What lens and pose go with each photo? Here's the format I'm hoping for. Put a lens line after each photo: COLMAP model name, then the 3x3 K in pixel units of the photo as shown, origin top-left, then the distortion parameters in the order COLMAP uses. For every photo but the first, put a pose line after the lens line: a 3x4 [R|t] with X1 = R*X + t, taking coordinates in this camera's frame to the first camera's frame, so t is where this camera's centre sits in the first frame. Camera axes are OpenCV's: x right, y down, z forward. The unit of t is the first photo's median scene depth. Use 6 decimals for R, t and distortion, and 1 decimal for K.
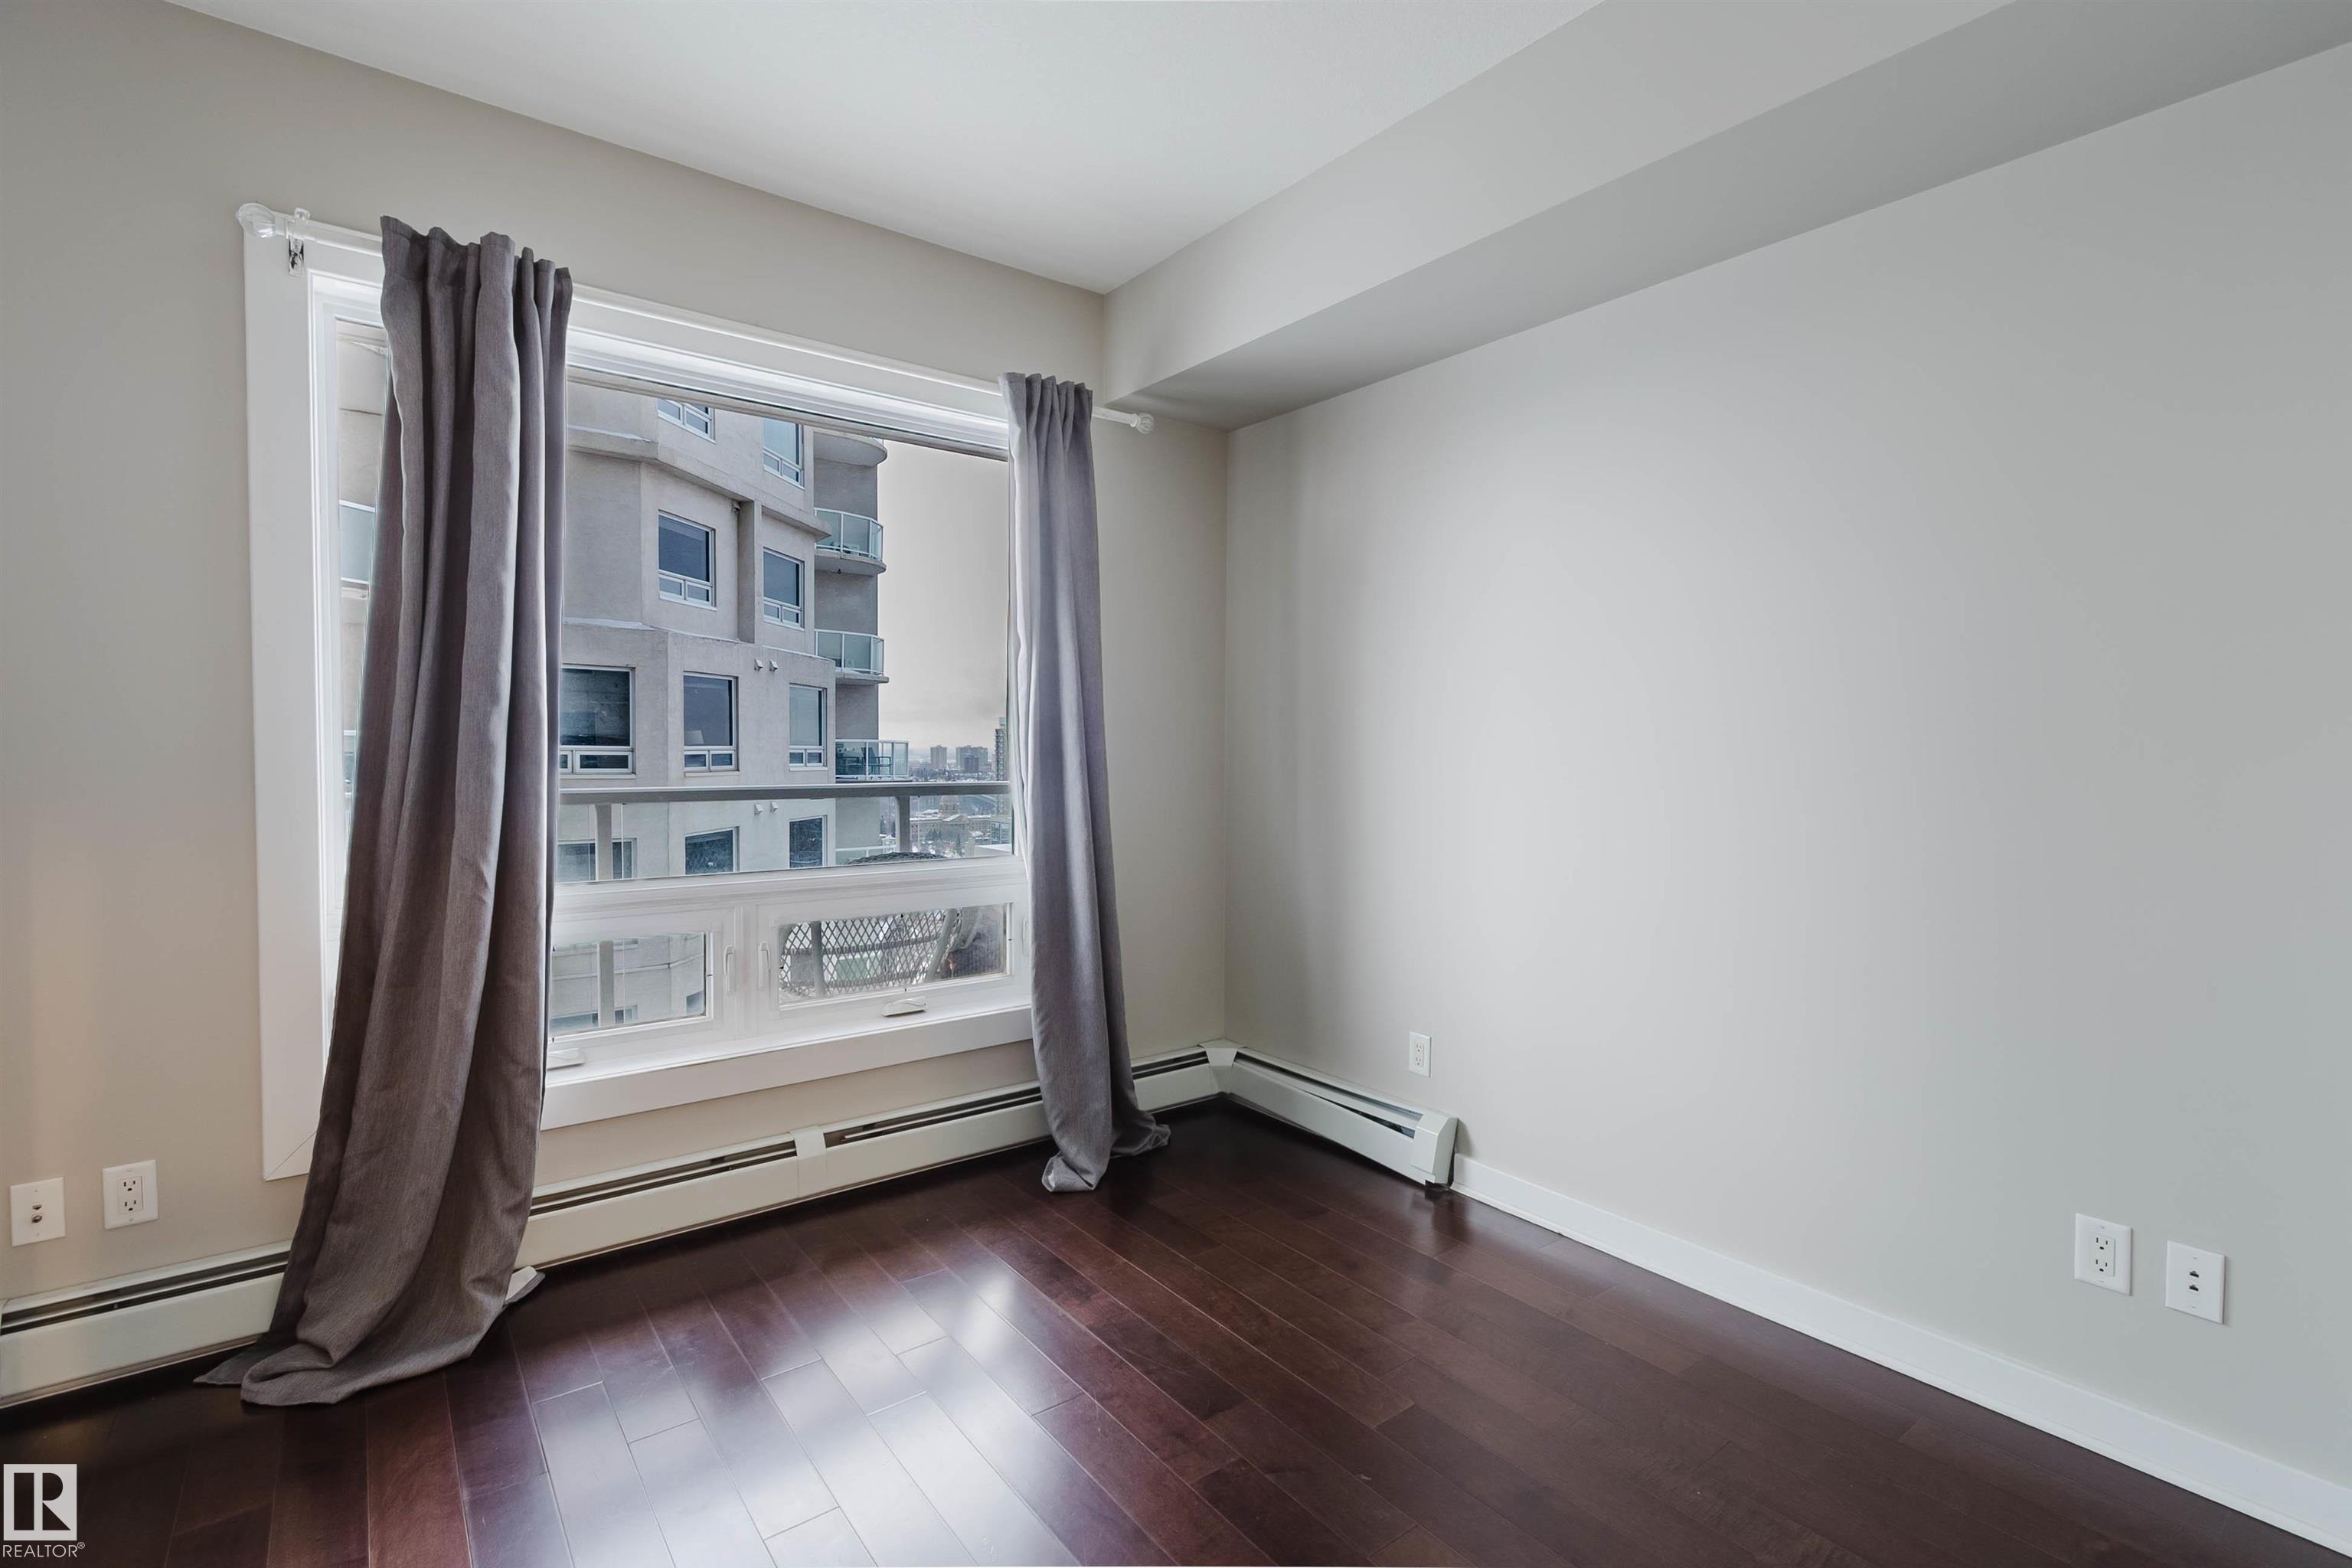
lens RADIAL K [[1079.1, 0, 1172.2], [0, 1079.1, 776.8], [0, 0, 1]] dist [0.007511, -0.002258]
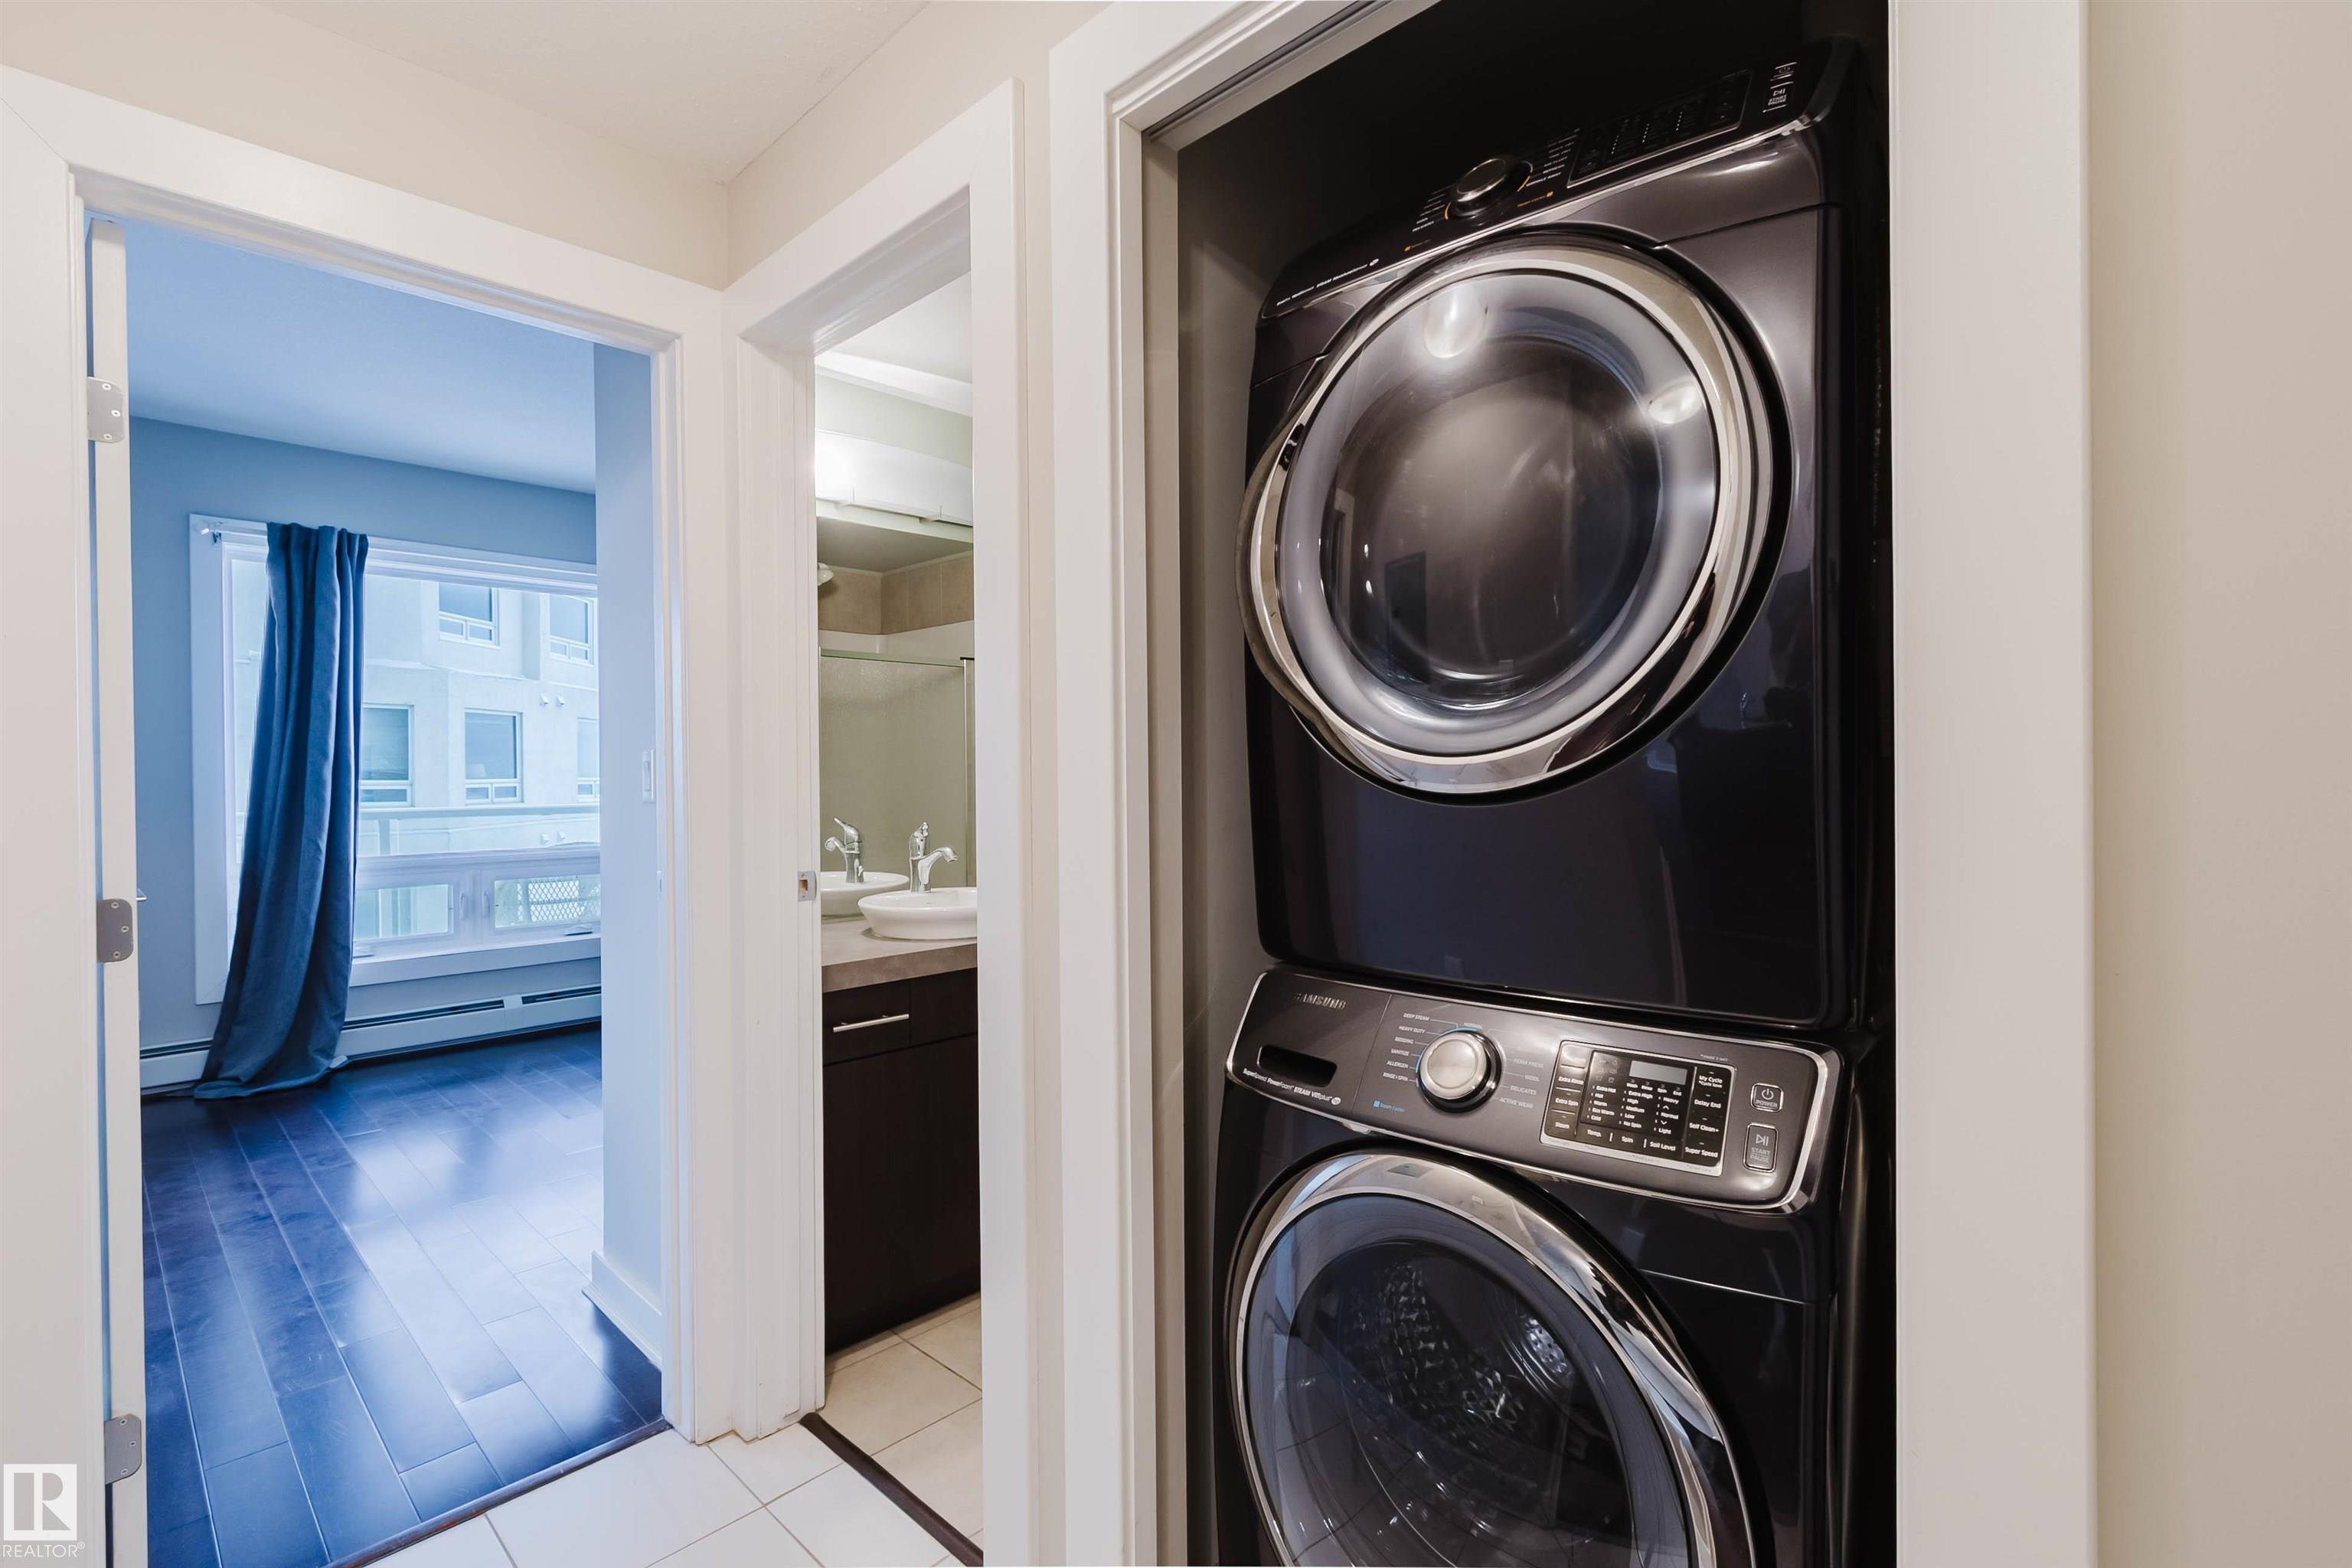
lens RADIAL K [[1079.1, 0, 1169.4], [0, 1079.1, 770.6], [0, 0, 1]] dist [0.007511, -0.002258]
pose [[0.989207, -0.015297, 0.145721, 0.605236], [0.019388, 0.999456, -0.026692, 0.034203], [-0.145233, 0.029230, 0.988966, -1.171591]]
